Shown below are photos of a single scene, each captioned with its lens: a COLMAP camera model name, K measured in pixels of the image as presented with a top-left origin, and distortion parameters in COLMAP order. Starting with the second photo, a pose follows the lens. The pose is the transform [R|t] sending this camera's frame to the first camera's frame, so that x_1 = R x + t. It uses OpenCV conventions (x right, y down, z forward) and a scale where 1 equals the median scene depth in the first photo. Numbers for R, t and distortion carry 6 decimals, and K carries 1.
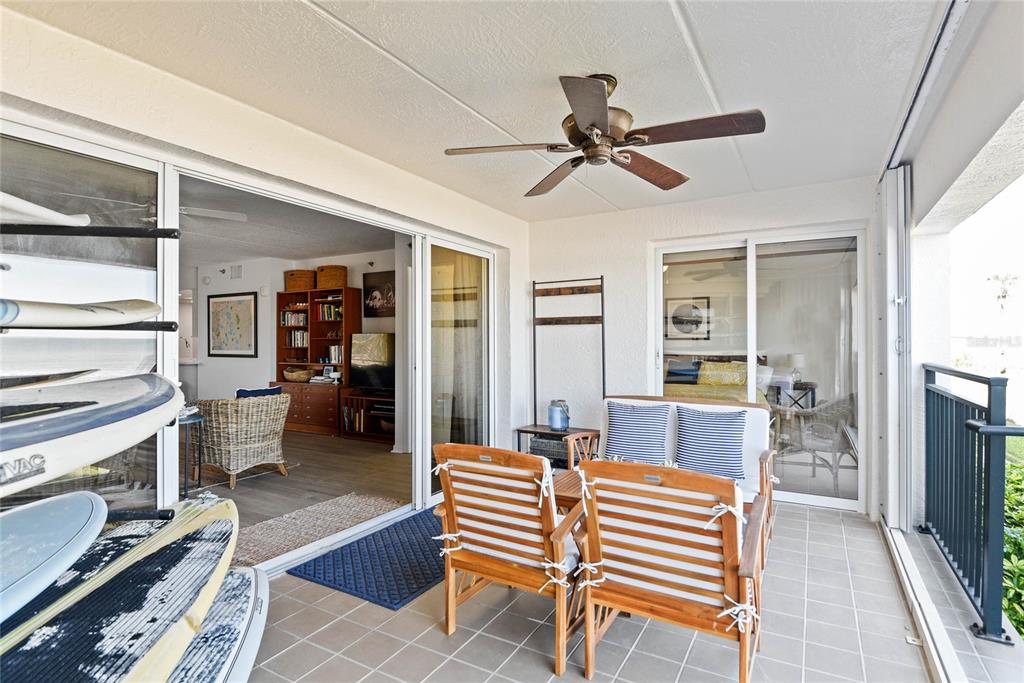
lens RADIAL K [[507.7, 0, 511.3], [0, 507.7, 339.4], [0, 0, 1]] dist [0.014574, -0.028124]
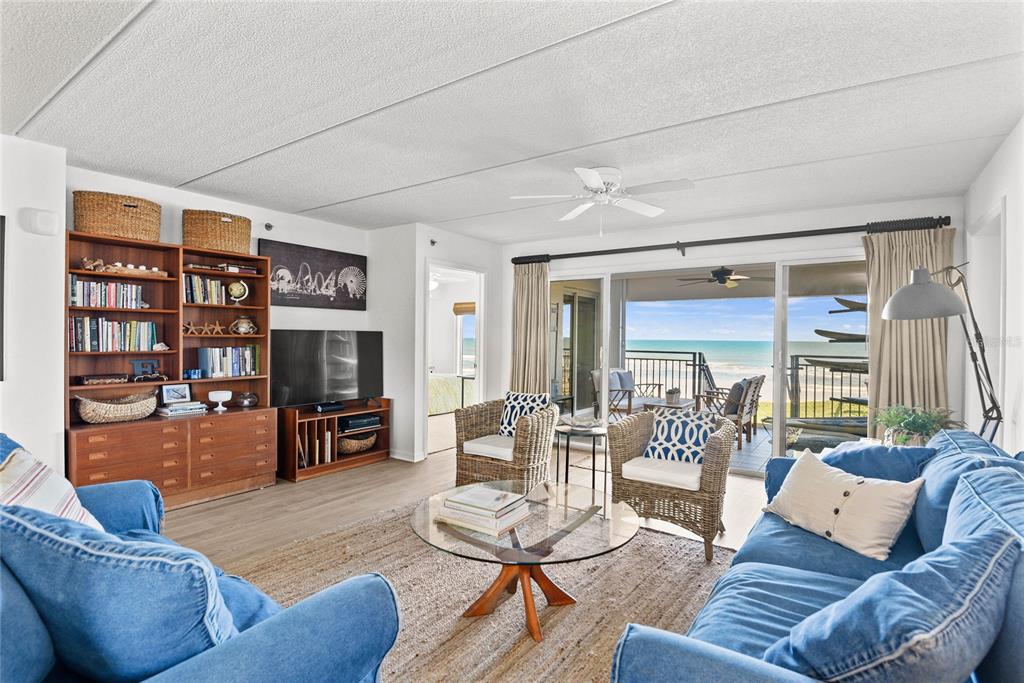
lens RADIAL K [[507.7, 0, 511.3], [0, 507.7, 339.4], [0, 0, 1]] dist [0.014574, -0.028124]
pose [[0.088793, 0.000050, 0.996050, -2.379699], [-0.012140, 0.999926, 0.001032, -0.005433], [-0.995976, -0.012183, 0.088787, 1.575493]]
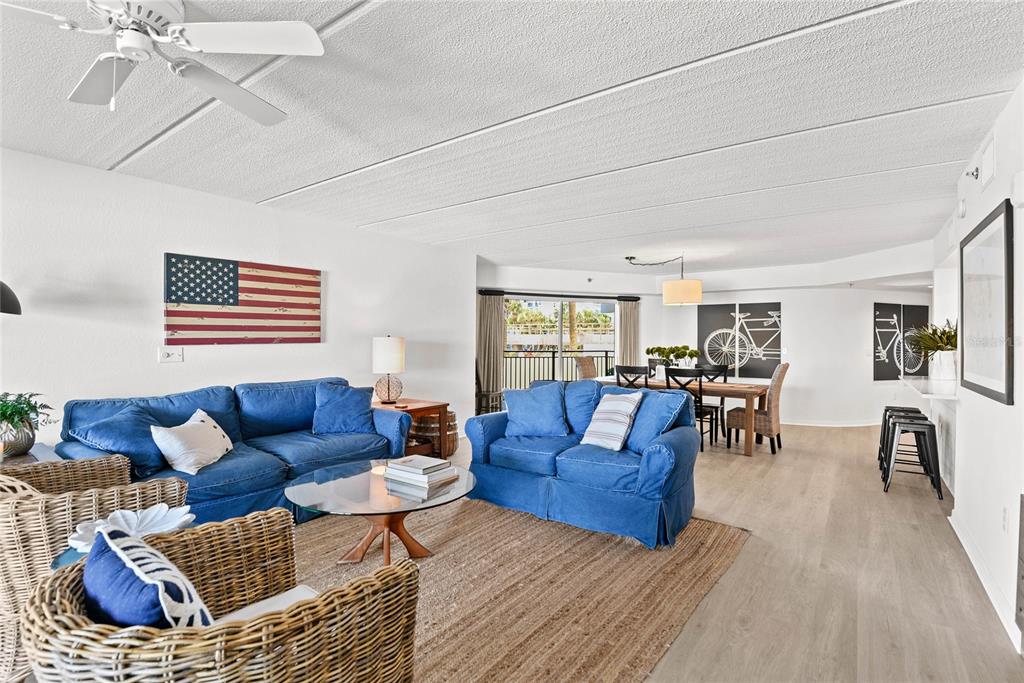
lens RADIAL K [[489.1, 0, 512.0], [0, 489.1, 341.5], [0, 0, 1]] dist [0.002110, -0.014126]
pose [[-0.106775, 0.006638, -0.994261, -0.454842], [-0.007287, 0.999946, 0.007459, -0.010328], [0.994257, 0.008042, -0.106721, 2.008361]]
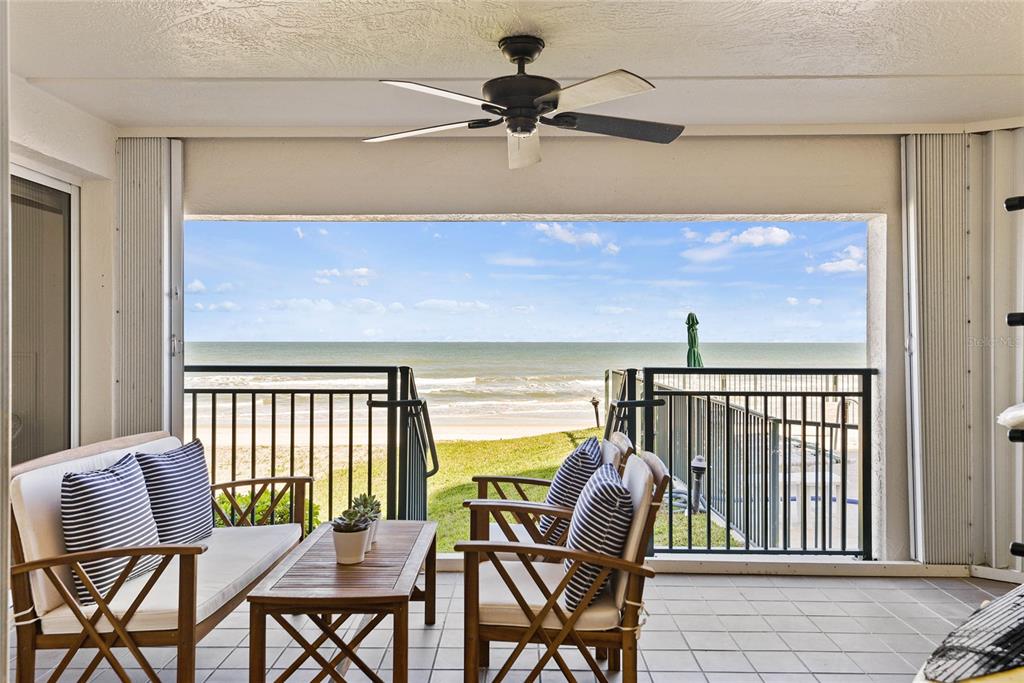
lens RADIAL K [[765.4, 0, 512.0], [0, 765.4, 341.5], [0, 0, 1]] dist [0.037940, -0.001745]
pose [[-0.489318, 0.003722, 0.872098, -0.782469], [0.000210, 0.999991, -0.004150, 0.013583], [-0.872106, -0.001847, -0.489314, 1.322222]]
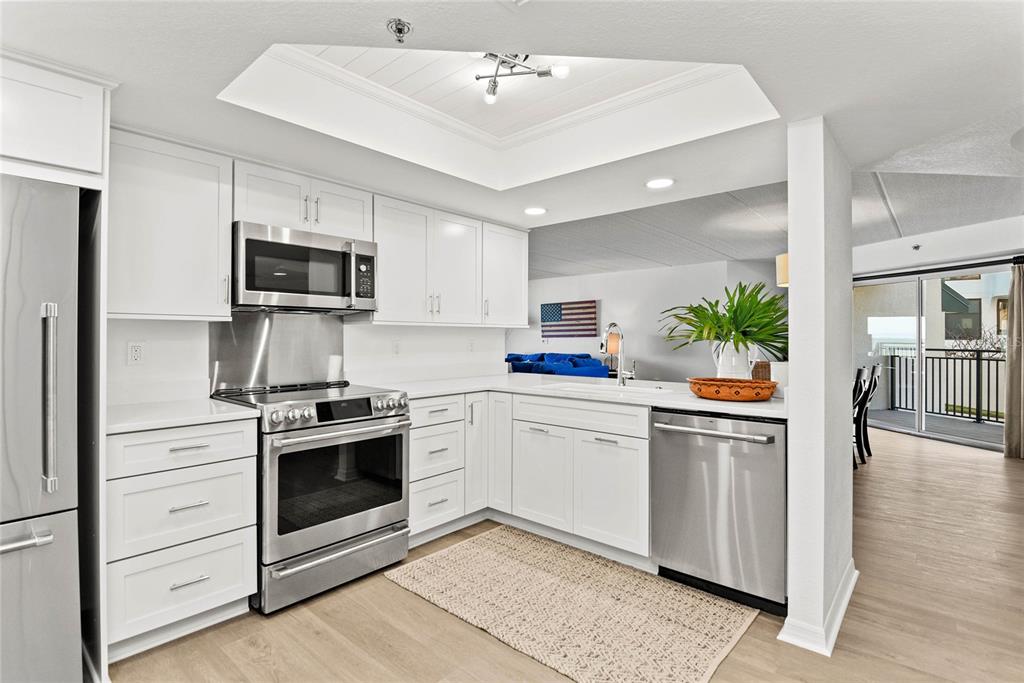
lens RADIAL K [[489.1, 0, 512.0], [0, 489.1, 341.5], [0, 0, 1]] dist [0.002110, -0.014126]
pose [[-0.980305, 0.000779, 0.197488, -2.229111], [0.002303, 0.999969, 0.007486, 0.018533], [-0.197476, 0.007793, -0.980277, 4.647282]]
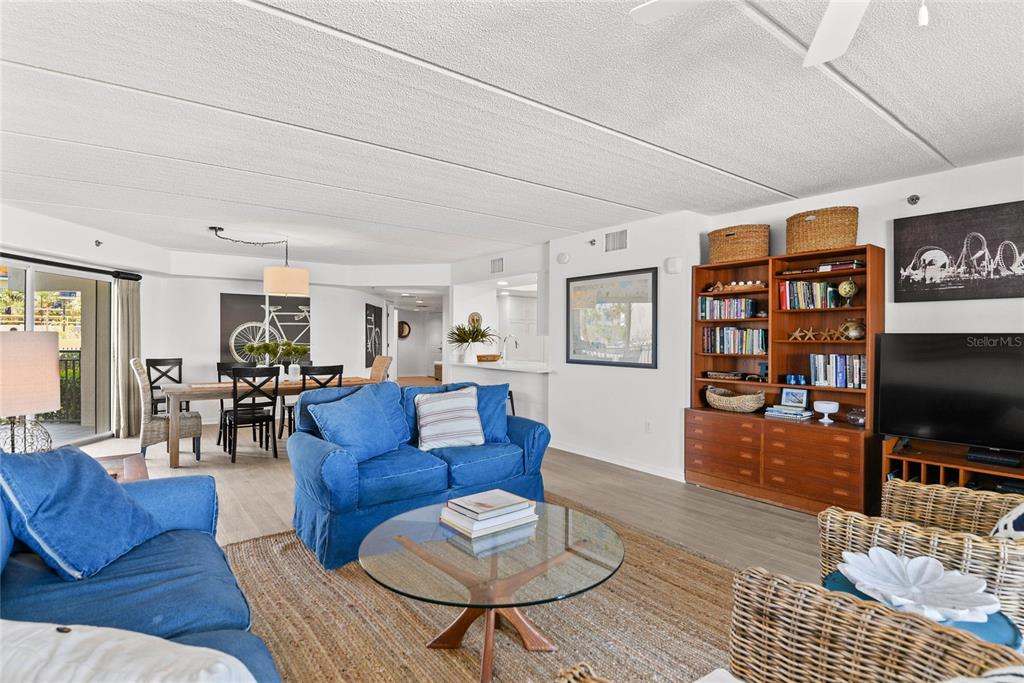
lens RADIAL K [[507.7, 0, 511.3], [0, 507.7, 339.4], [0, 0, 1]] dist [0.014574, -0.028124]
pose [[0.916718, 0.012050, -0.399353, -1.141992], [-0.010761, 0.999927, 0.005468, -0.008768], [0.399390, -0.000715, 0.916781, 0.922022]]
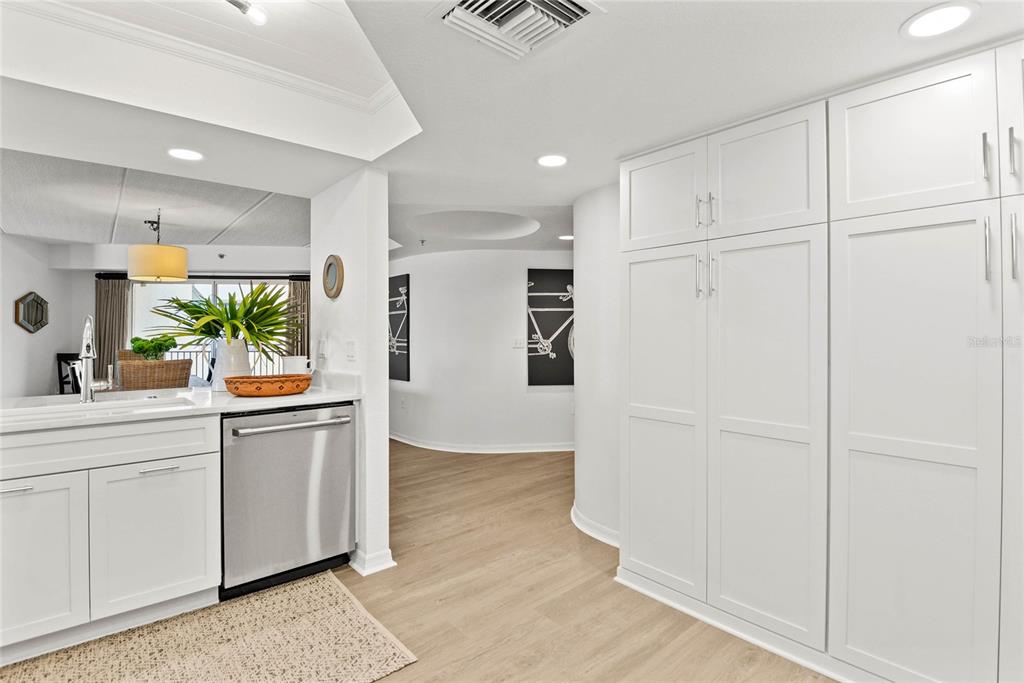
lens RADIAL K [[489.1, 0, 512.0], [0, 489.1, 341.5], [0, 0, 1]] dist [0.002110, -0.014126]
pose [[-0.341037, 0.020342, -0.939830, -1.704445], [0.003584, 0.999787, 0.020339, 0.013855], [0.940043, 0.003568, -0.341037, 4.422202]]
